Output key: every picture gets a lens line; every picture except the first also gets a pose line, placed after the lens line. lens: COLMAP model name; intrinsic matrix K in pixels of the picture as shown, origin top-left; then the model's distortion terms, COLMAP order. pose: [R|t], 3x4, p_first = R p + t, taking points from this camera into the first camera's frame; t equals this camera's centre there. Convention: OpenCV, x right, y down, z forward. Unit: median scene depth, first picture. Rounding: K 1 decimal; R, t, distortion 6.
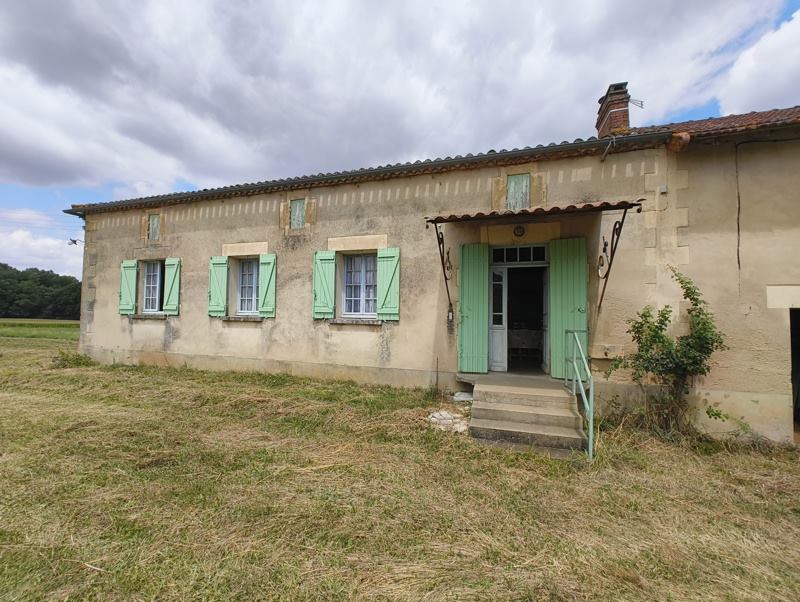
lens RADIAL K [[324.5, 0, 400.0], [0, 324.5, 301.0], [0, 0, 1]] dist [-0.000030, -0.000042]
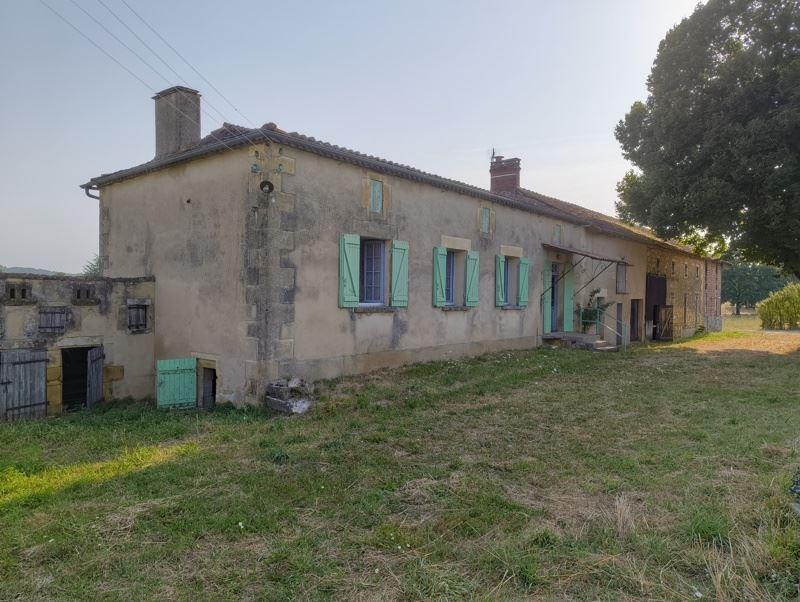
lens RADIAL K [[550.8, 0, 400.0], [0, 550.8, 301.0], [0, 0, 1]] dist [0.000524, -0.007805]
pose [[0.382992, -0.018911, 0.923558, -2.072782], [-0.040614, 0.998479, 0.037288, -0.027305], [-0.922859, -0.051790, 0.381641, 0.436348]]
